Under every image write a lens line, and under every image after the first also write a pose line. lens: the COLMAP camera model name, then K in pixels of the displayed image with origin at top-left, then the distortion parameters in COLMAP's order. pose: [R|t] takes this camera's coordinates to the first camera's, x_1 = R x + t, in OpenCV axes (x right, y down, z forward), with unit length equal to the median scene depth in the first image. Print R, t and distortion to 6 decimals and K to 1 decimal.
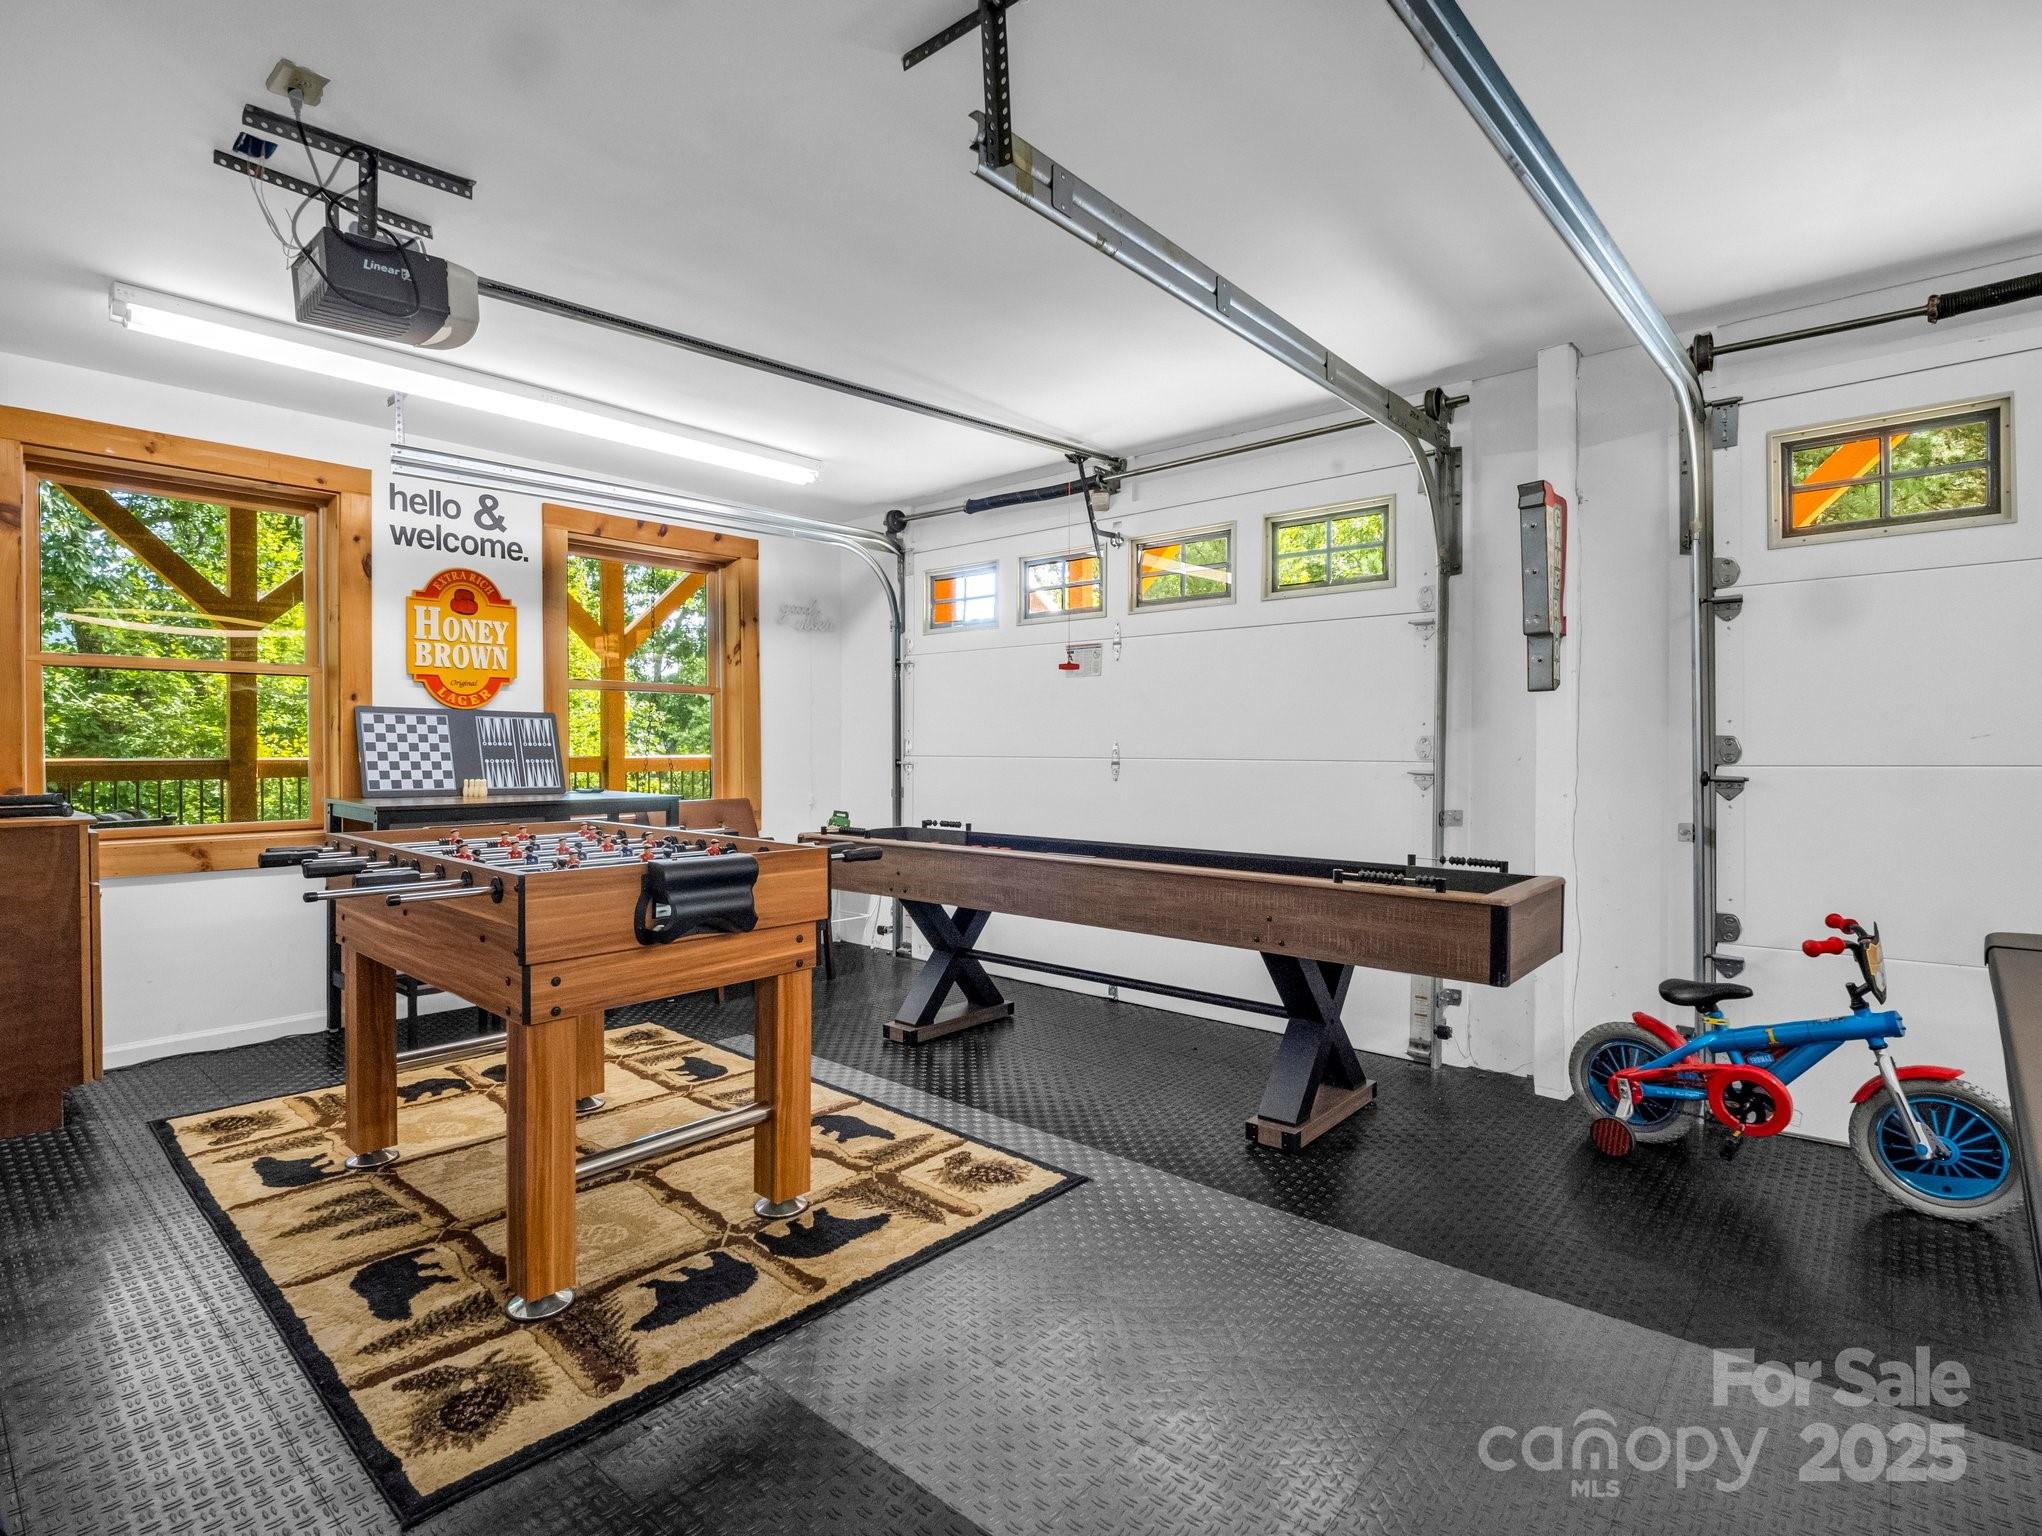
lens RADIAL K [[990.5, 0, 1019.9], [0, 990.5, 757.8], [0, 0, 1]] dist [-0.021680, 0.001003]
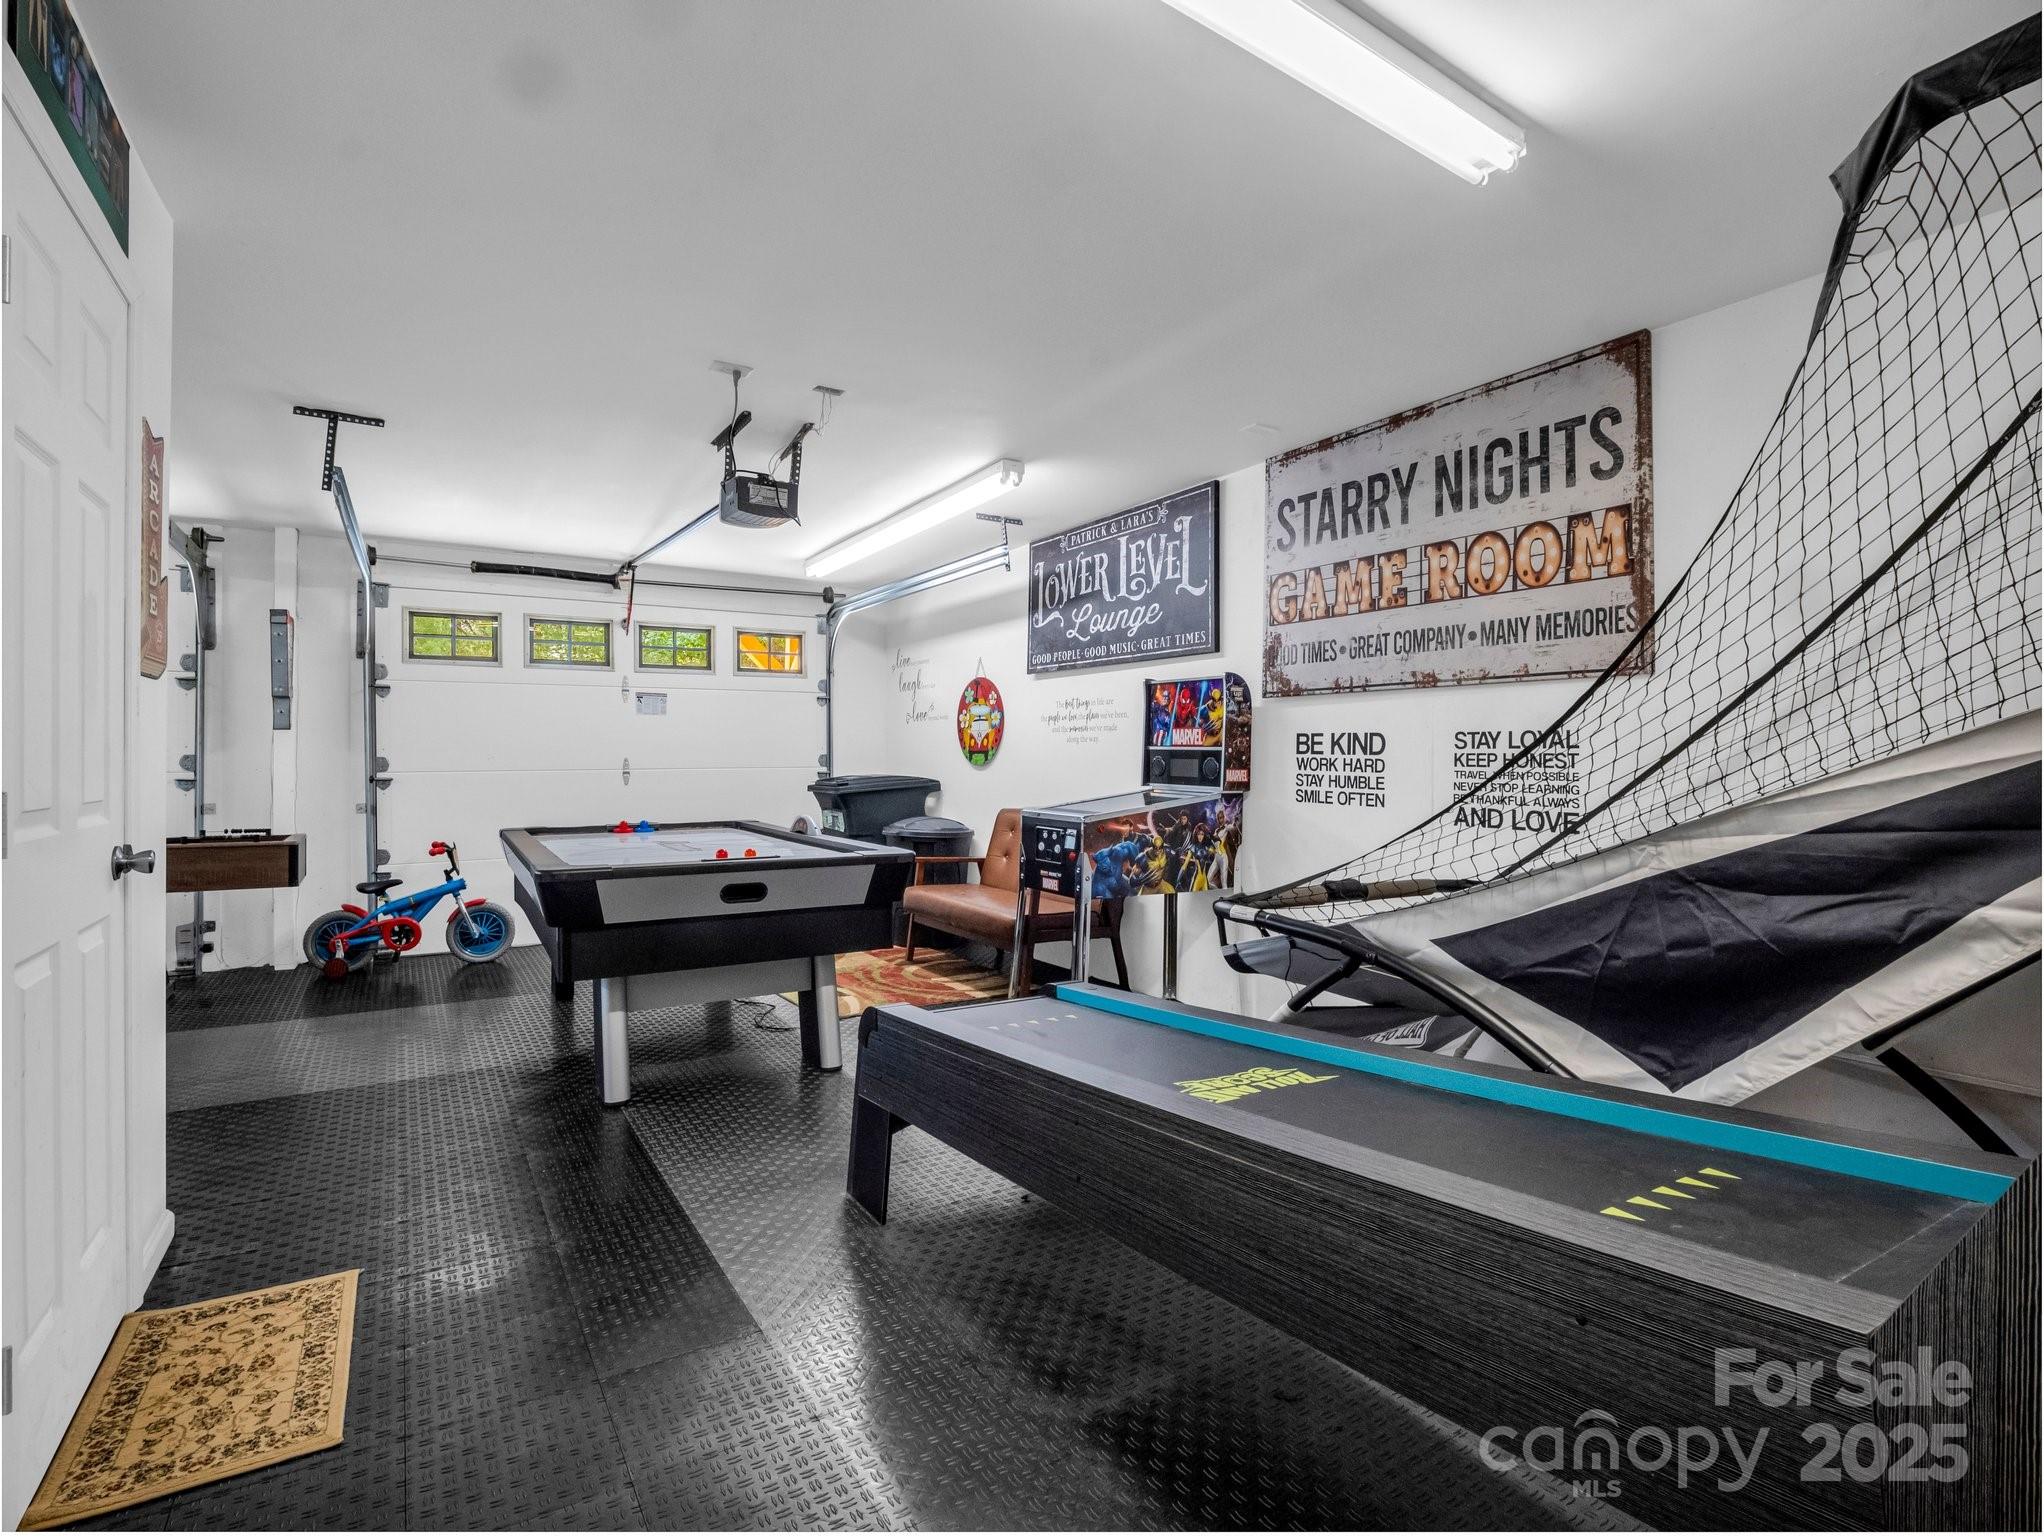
lens RADIAL K [[957.7, 0, 1023.3], [0, 957.7, 760.3], [0, 0, 1]] dist [-0.023843, -0.000939]
pose [[0.251946, 0.004268, 0.967732, -0.777653], [0.009404, 0.999932, -0.006858, 0.009266], [-0.967696, 0.010829, 0.251889, -0.702698]]
